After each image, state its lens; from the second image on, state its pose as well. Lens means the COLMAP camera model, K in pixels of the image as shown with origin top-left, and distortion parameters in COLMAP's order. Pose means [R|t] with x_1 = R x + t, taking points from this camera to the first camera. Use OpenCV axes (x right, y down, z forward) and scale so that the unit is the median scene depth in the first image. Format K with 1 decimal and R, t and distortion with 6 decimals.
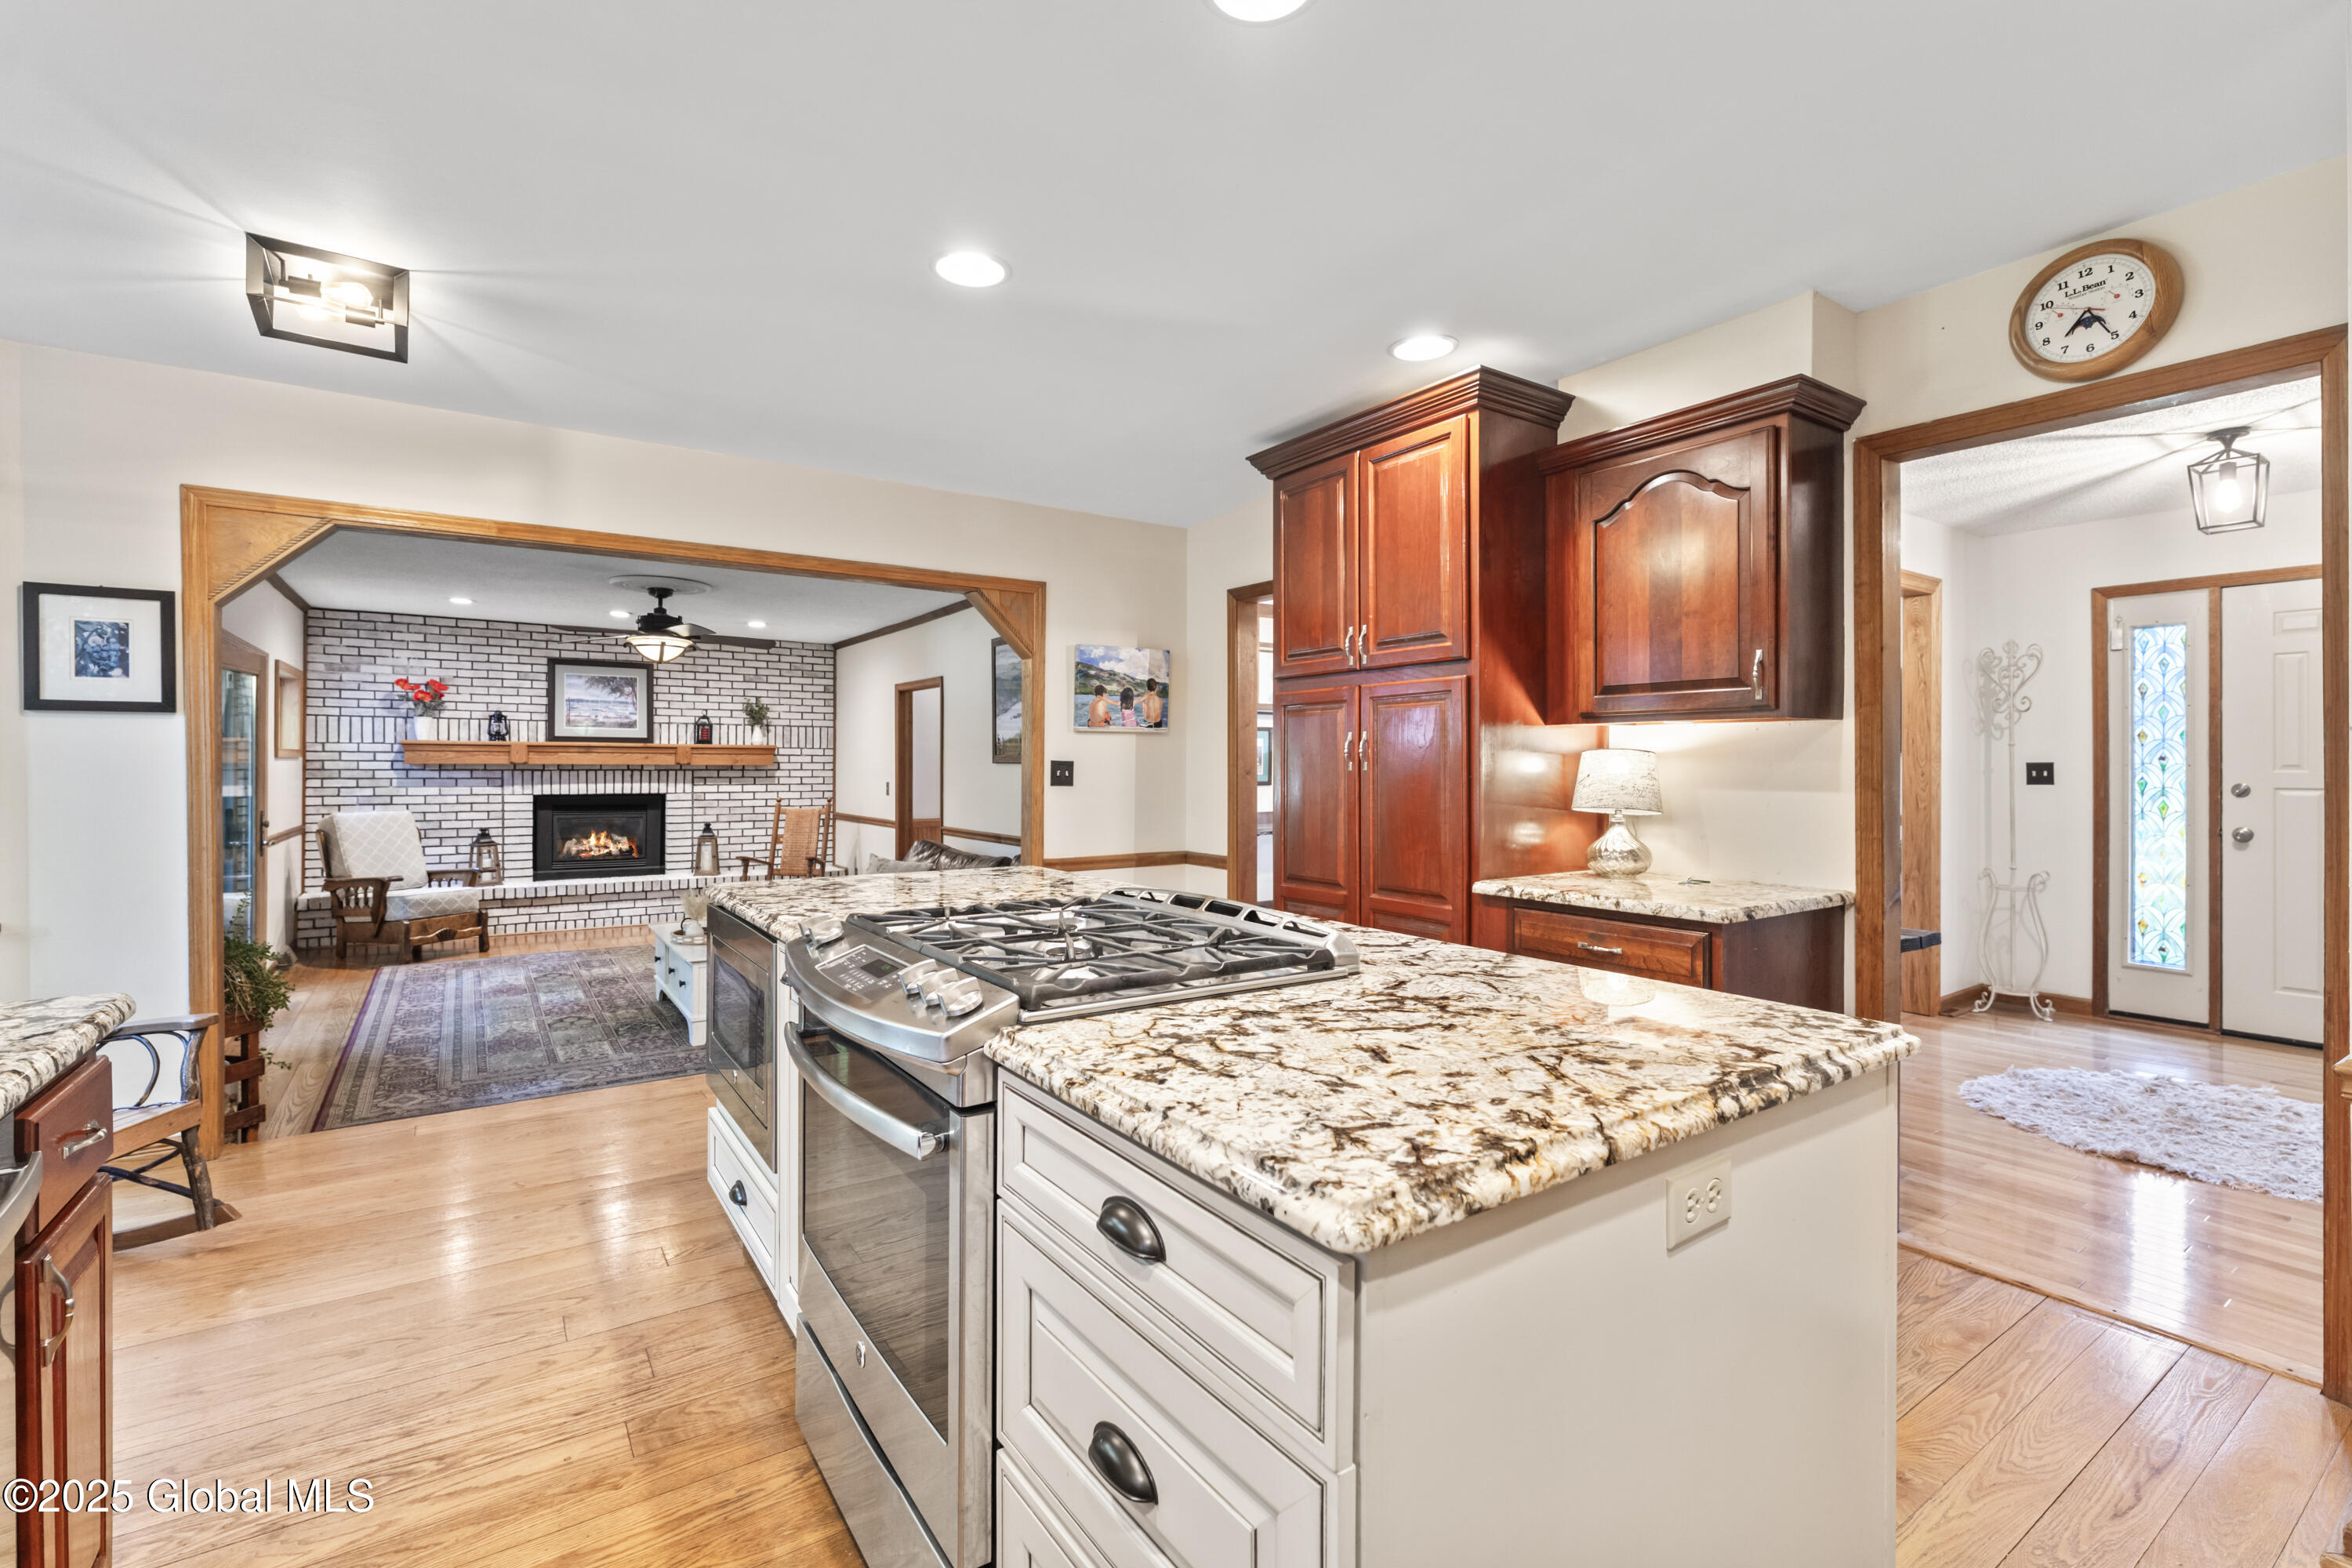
lens RADIAL K [[1037.7, 0, 1179.7], [0, 1037.7, 763.8], [0, 0, 1]] dist [-0.000103, -0.000102]
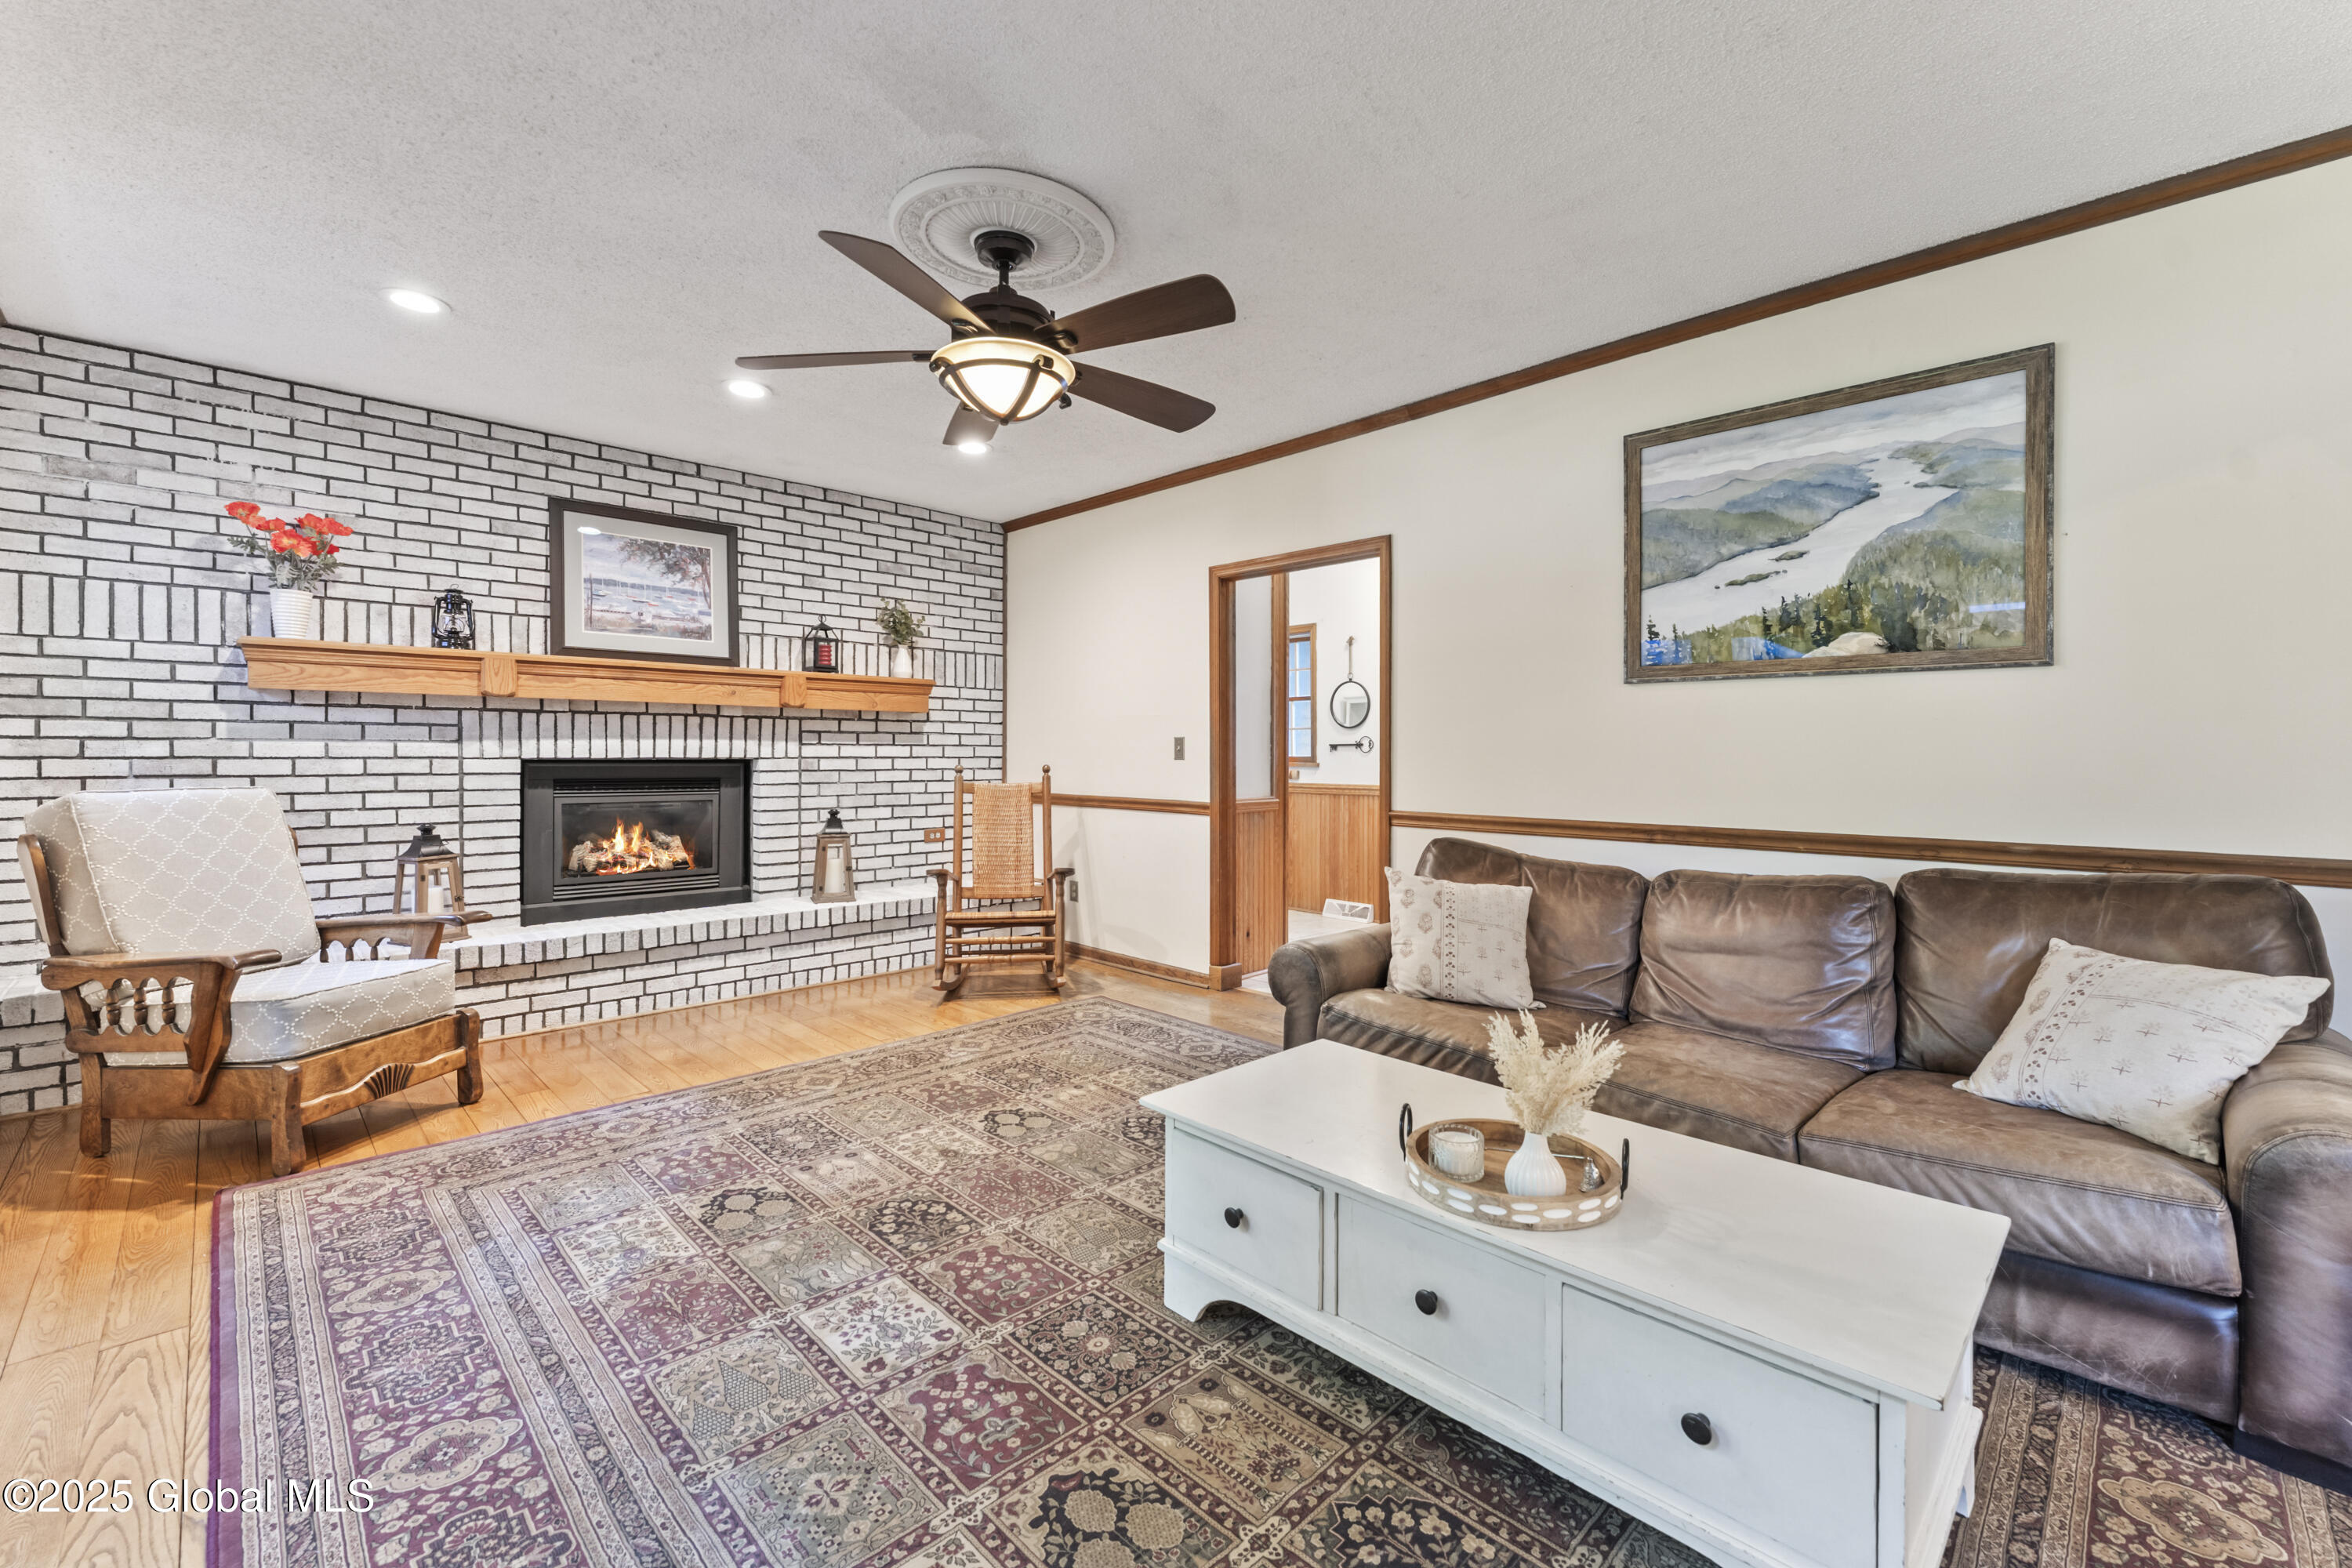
lens RADIAL K [[974.3, 0, 1176.2], [0, 974.3, 754.0], [0, 0, 1]] dist [-0.001525, 0.000832]
pose [[0.985332, -0.001046, 0.170644, -0.390997], [0.000571, 0.999996, 0.002834, 0.026947], [-0.170646, -0.002695, 0.985329, 0.474207]]
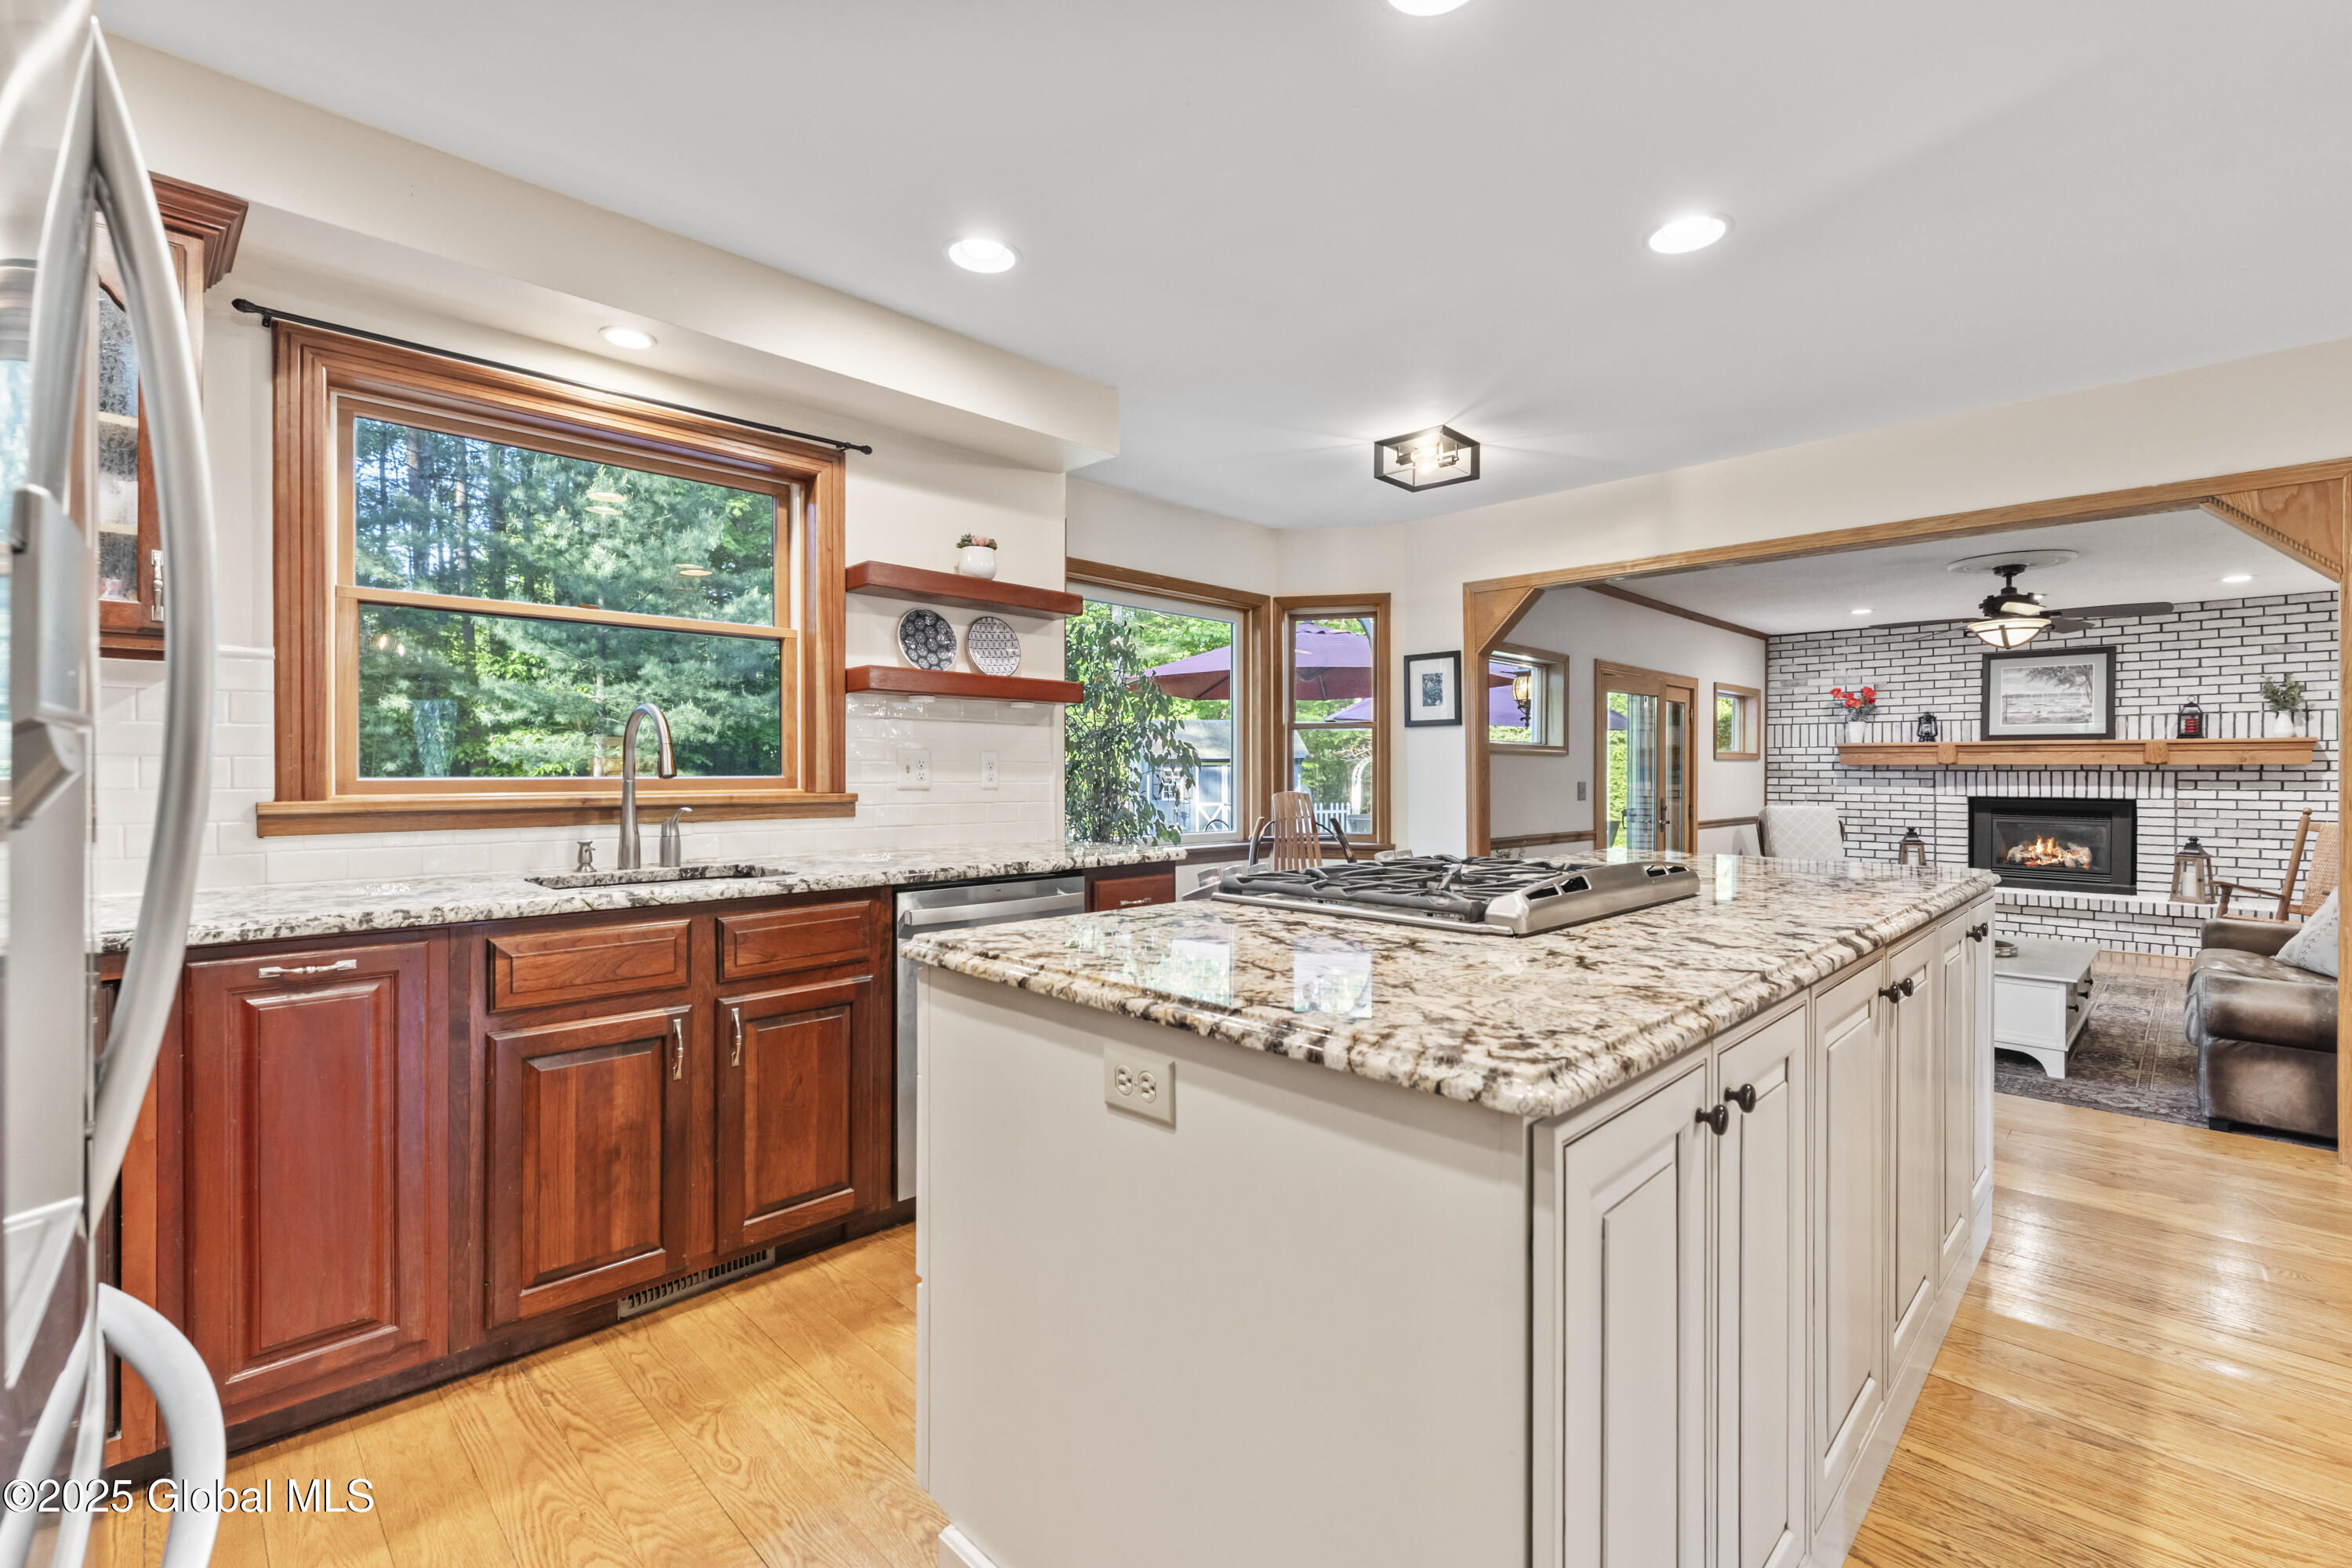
lens RADIAL K [[1022.2, 0, 1178.8], [0, 1022.2, 772.5], [0, 0, 1]] dist [-0.001439, -0.000345]
pose [[0.181522, -0.001612, -0.983386, 0.189095], [-0.000965, 0.999998, -0.001818, 0.010314], [0.983386, 0.001279, 0.181520, 0.100212]]
